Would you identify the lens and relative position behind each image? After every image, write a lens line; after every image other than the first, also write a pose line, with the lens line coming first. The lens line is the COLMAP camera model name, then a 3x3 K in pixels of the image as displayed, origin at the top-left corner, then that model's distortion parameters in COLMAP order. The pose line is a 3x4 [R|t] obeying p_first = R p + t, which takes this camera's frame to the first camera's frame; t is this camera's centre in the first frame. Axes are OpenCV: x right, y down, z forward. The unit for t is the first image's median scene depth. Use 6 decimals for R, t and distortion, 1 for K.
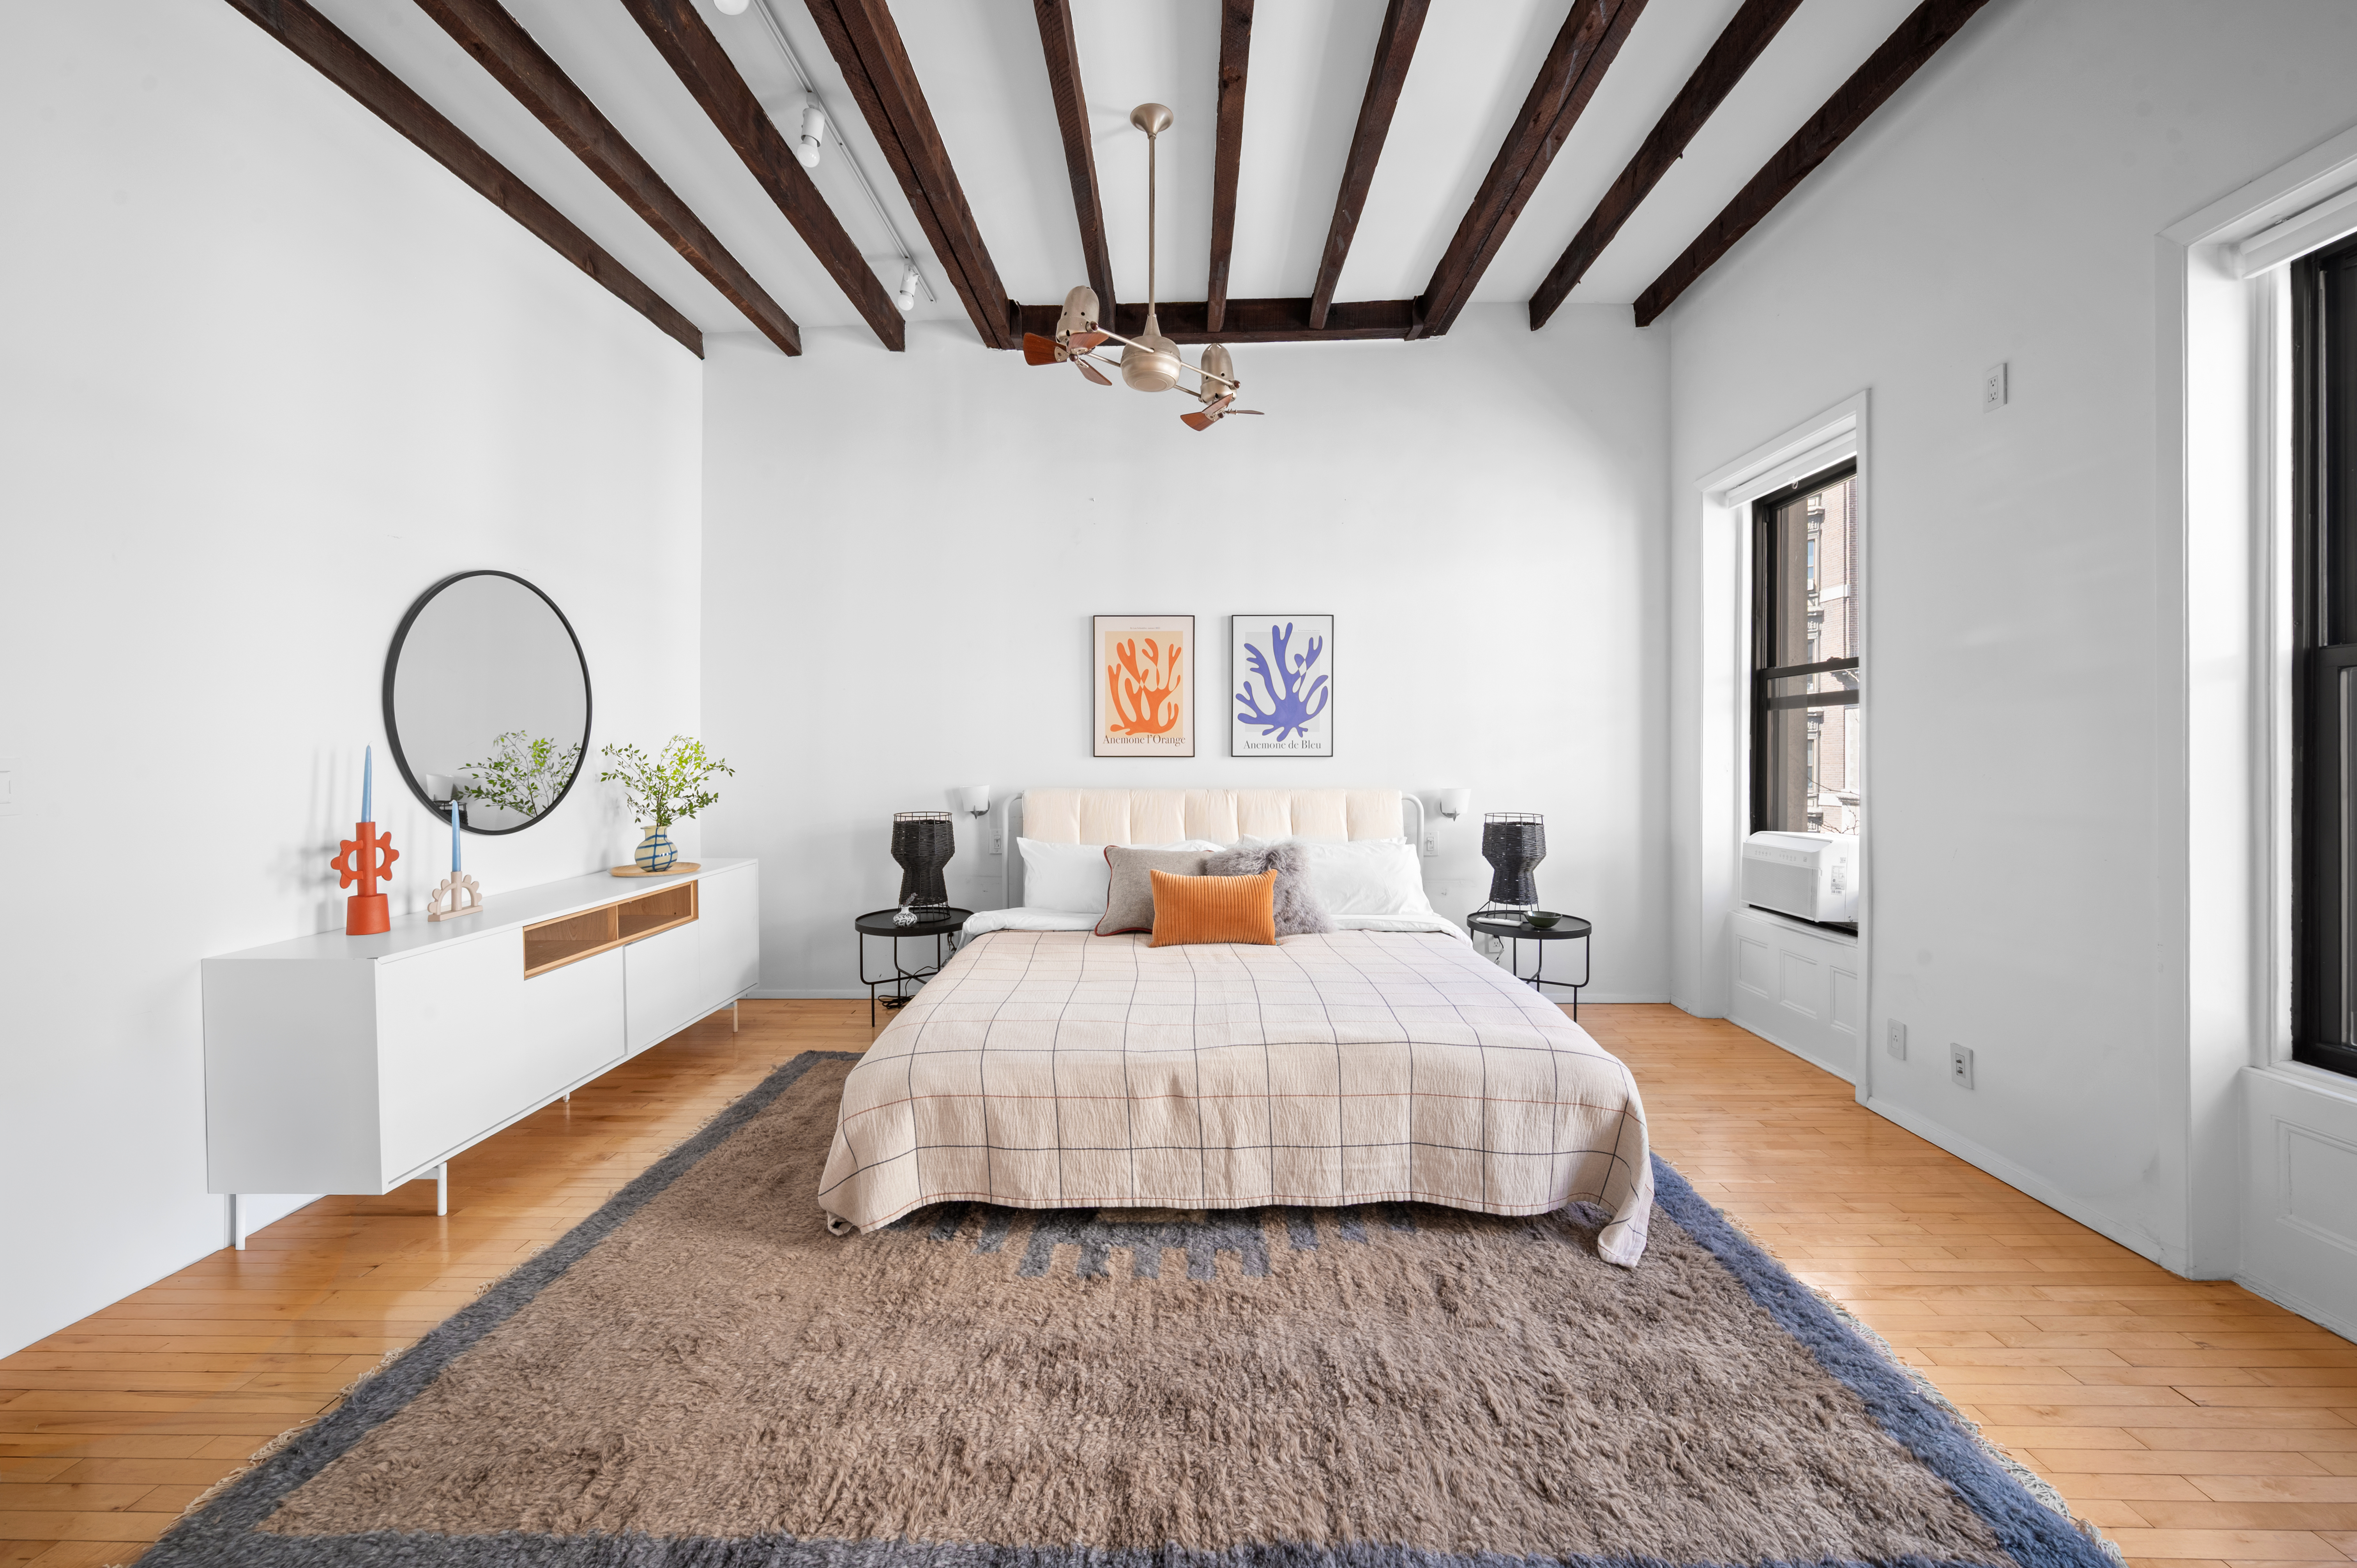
lens RADIAL K [[942.0, 0, 1178.5], [0, 942.0, 784.0], [0, 0, 1]] dist [-0.000901, -0.000033]
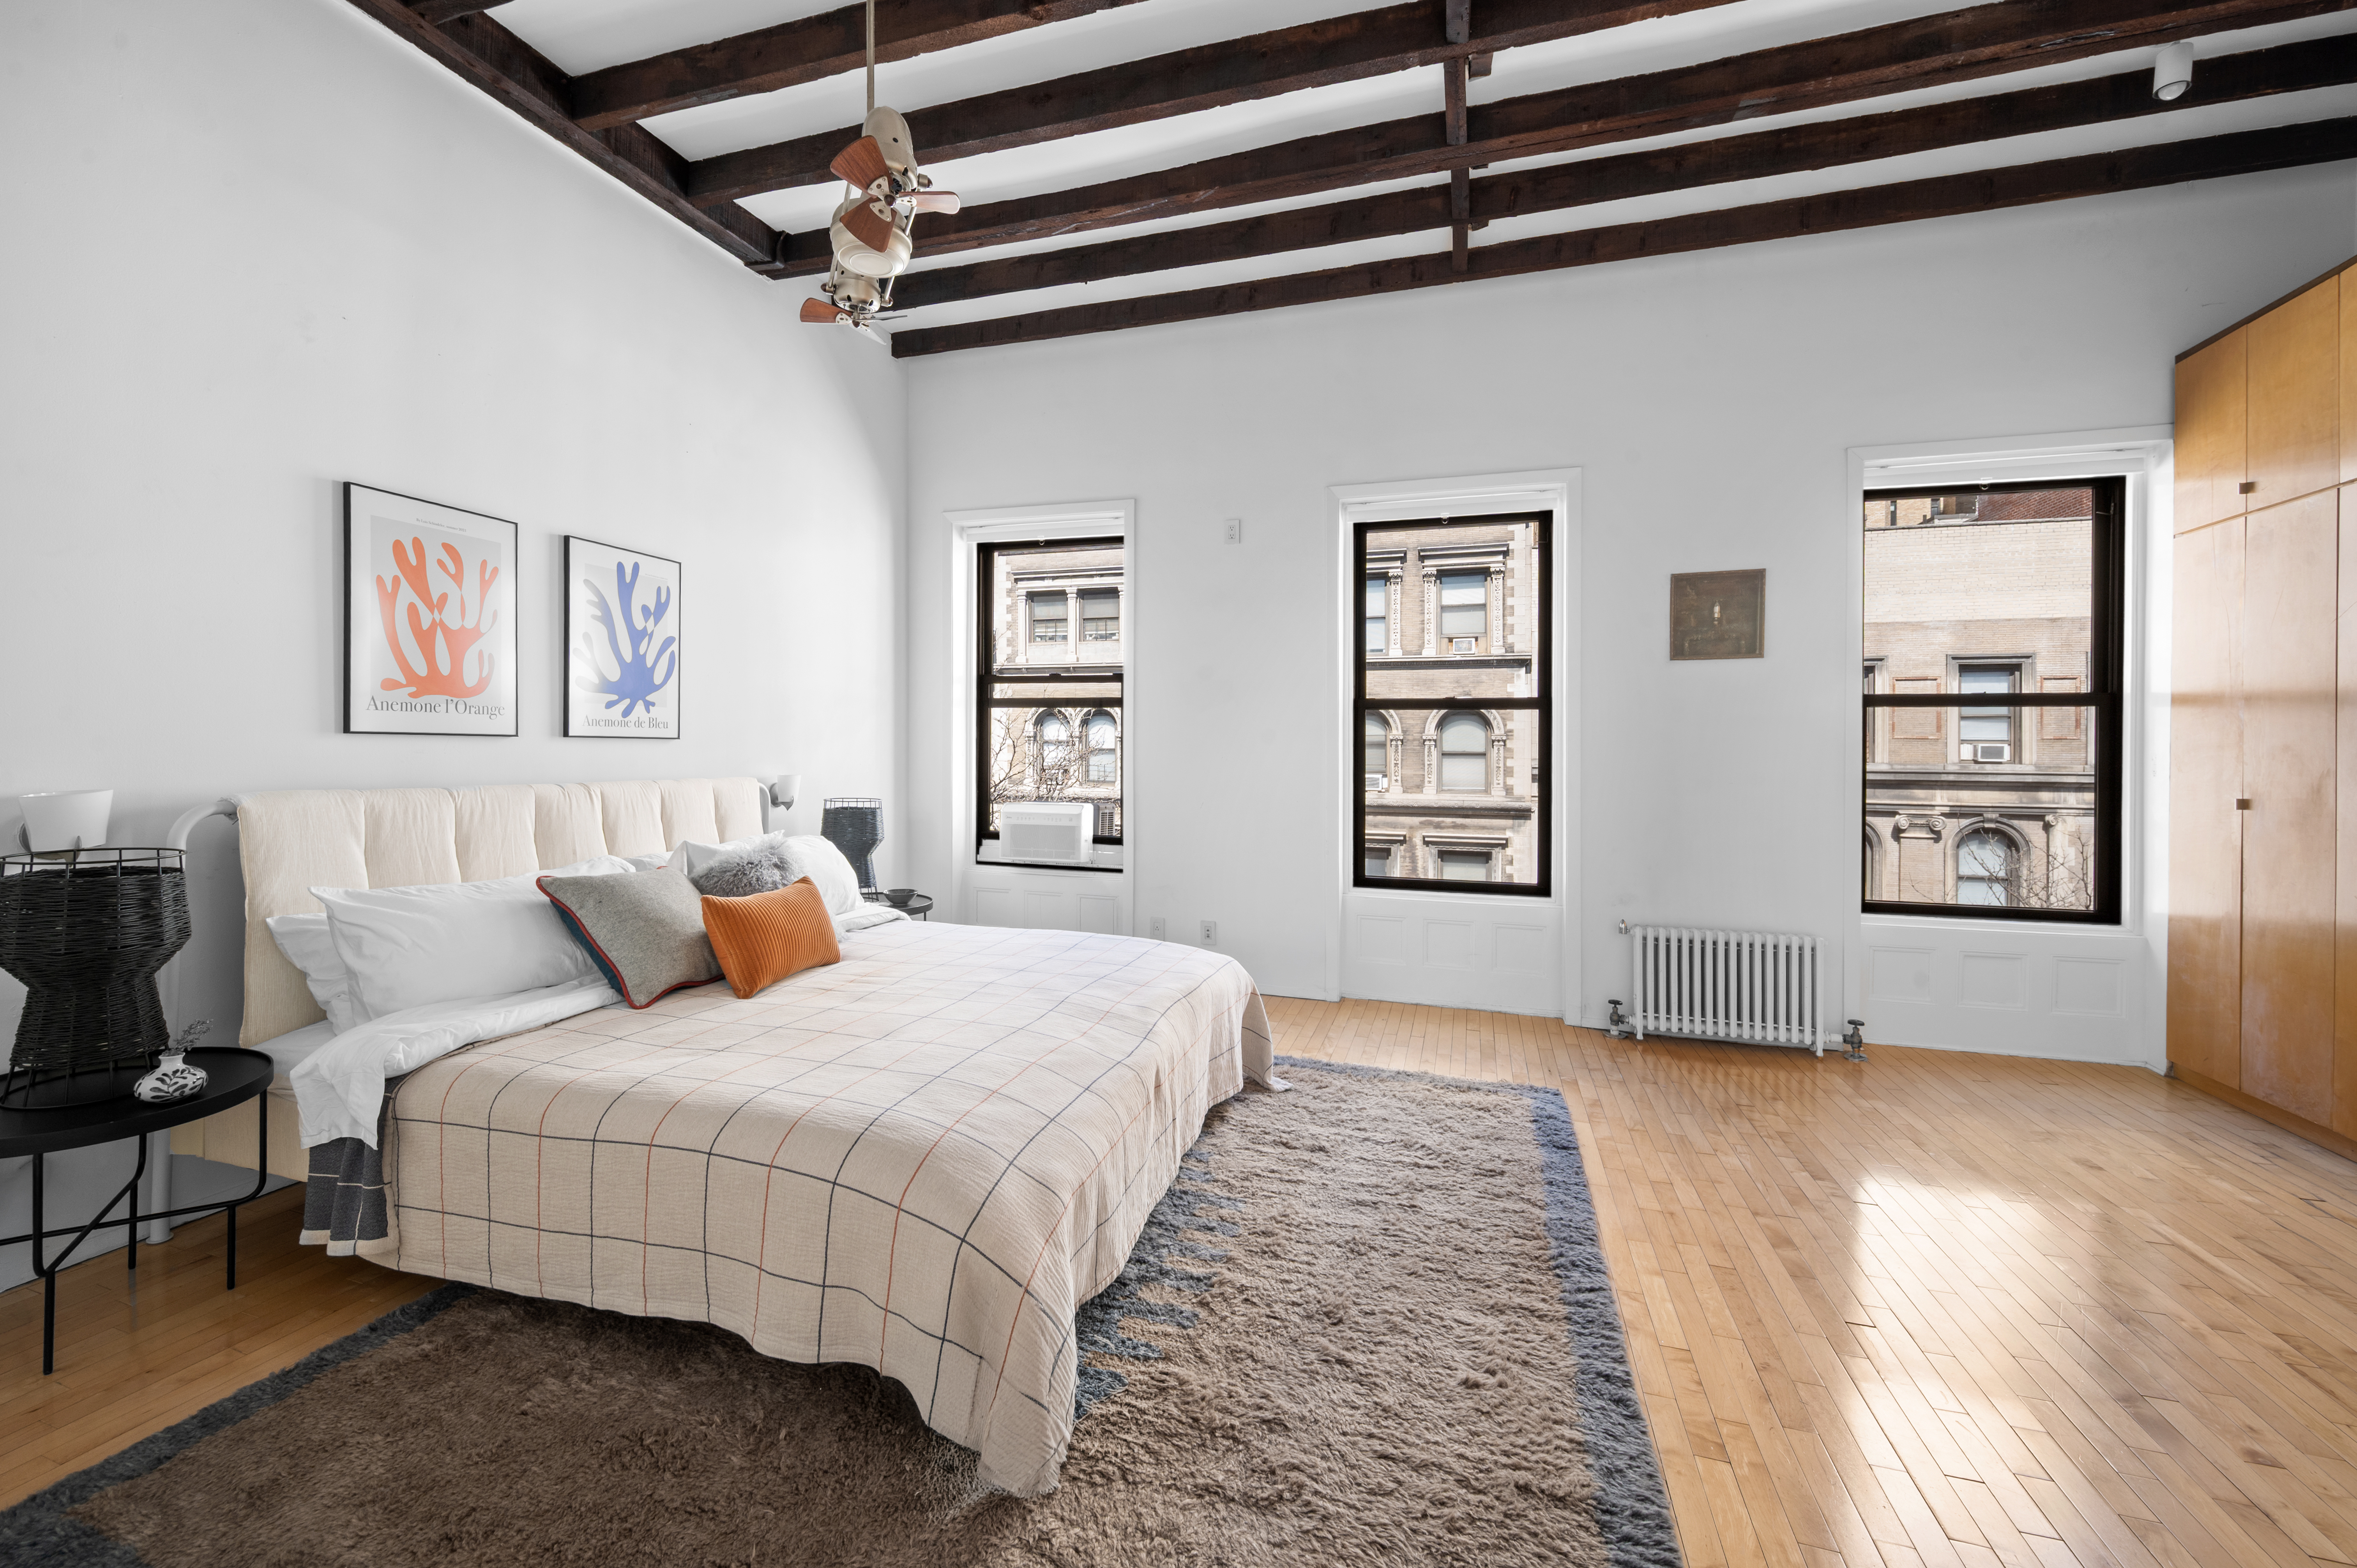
lens RADIAL K [[950.7, 0, 1178.7], [0, 950.7, 757.9], [0, 0, 1]] dist [0.024793, 0.000030]
pose [[0.280451, -0.005215, 0.959854, -0.503606], [0.017741, 0.999843, 0.000248, -0.005656], [-0.959704, 0.016959, 0.280500, 0.365773]]
